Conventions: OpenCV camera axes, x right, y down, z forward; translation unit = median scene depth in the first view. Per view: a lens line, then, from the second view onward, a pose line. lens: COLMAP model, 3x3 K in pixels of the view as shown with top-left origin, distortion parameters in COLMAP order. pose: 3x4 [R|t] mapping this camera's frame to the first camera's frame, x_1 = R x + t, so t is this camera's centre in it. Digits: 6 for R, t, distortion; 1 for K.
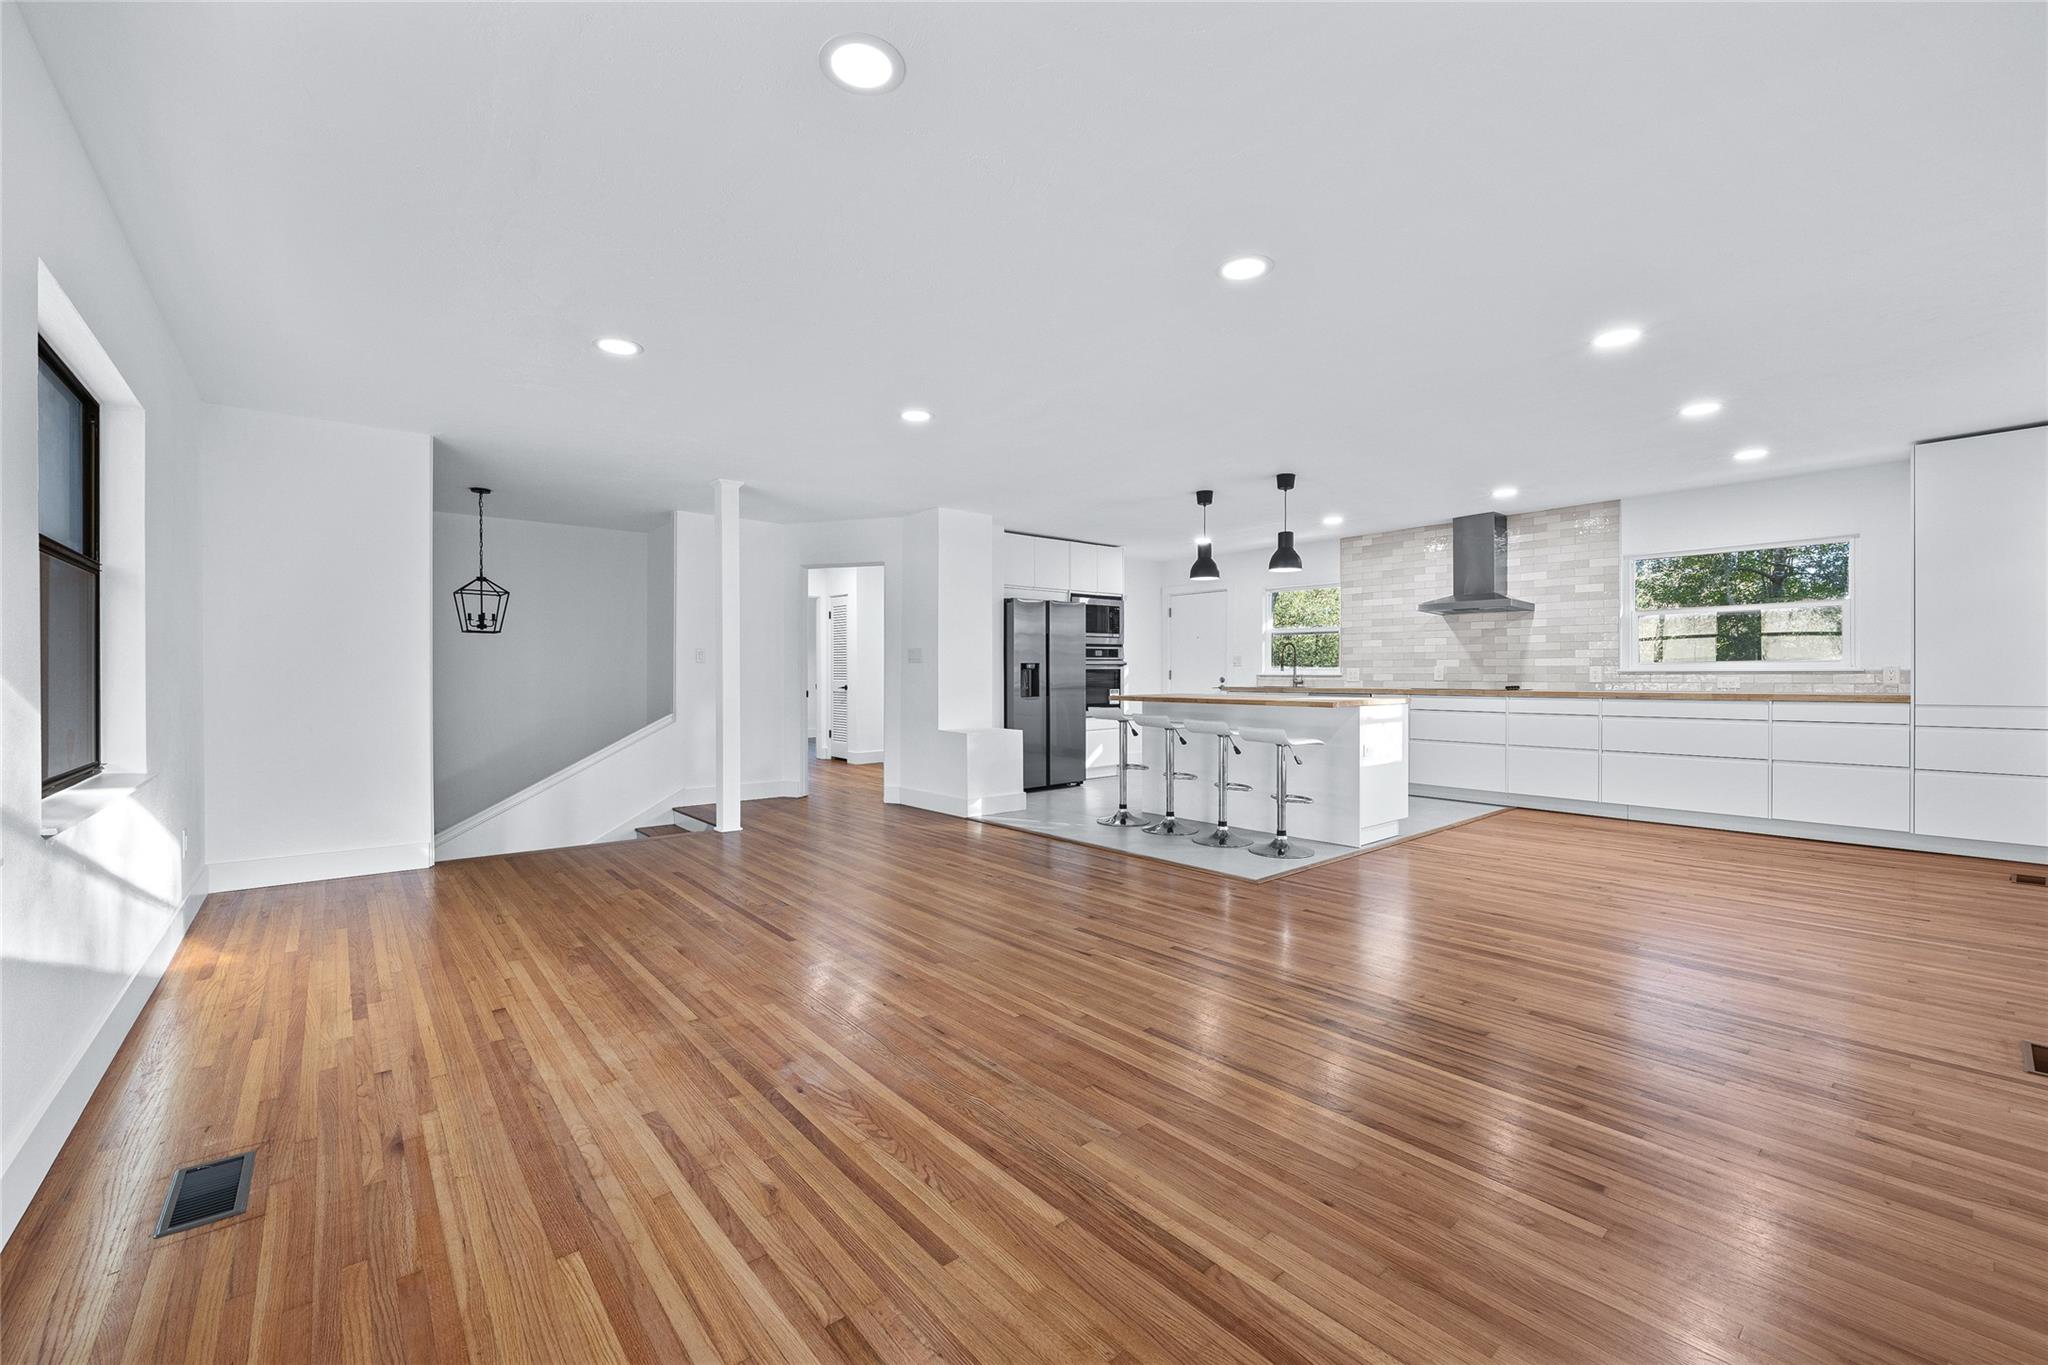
lens RADIAL K [[820.4, 0, 1032.5], [0, 820.4, 677.9], [0, 0, 1]] dist [-0.005890, -0.000051]
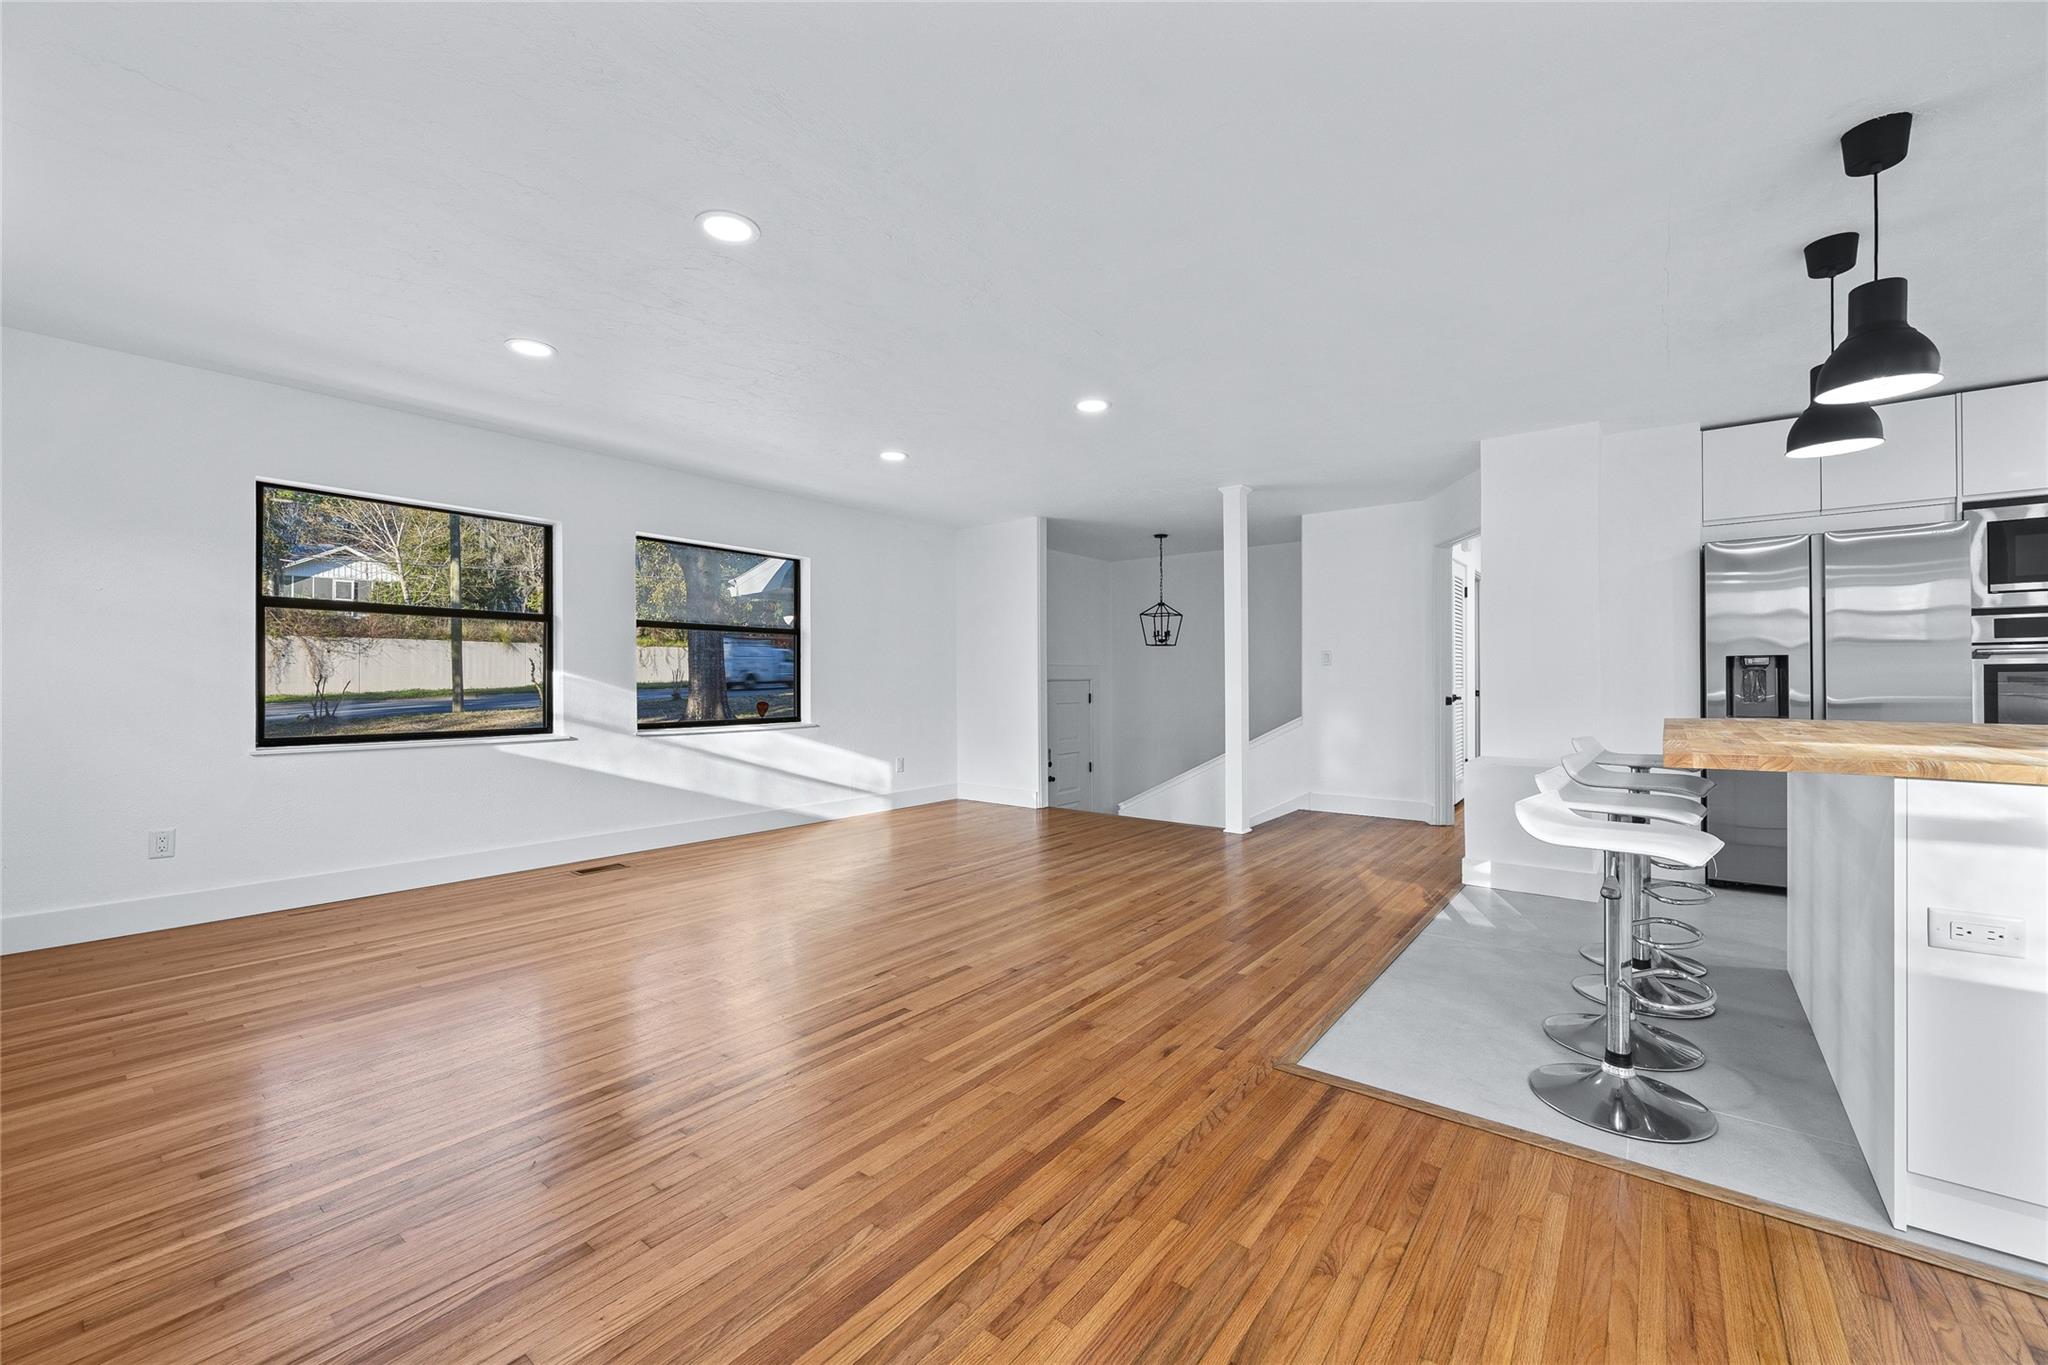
lens RADIAL K [[820.4, 0, 1017.7], [0, 820.4, 673.8], [0, 0, 1]] dist [-0.005890, -0.000051]
pose [[0.195027, -0.006395, -0.980777, 0.477436], [-0.002780, 0.999971, -0.007073, -0.001036], [0.980794, 0.004106, 0.195004, 0.451984]]
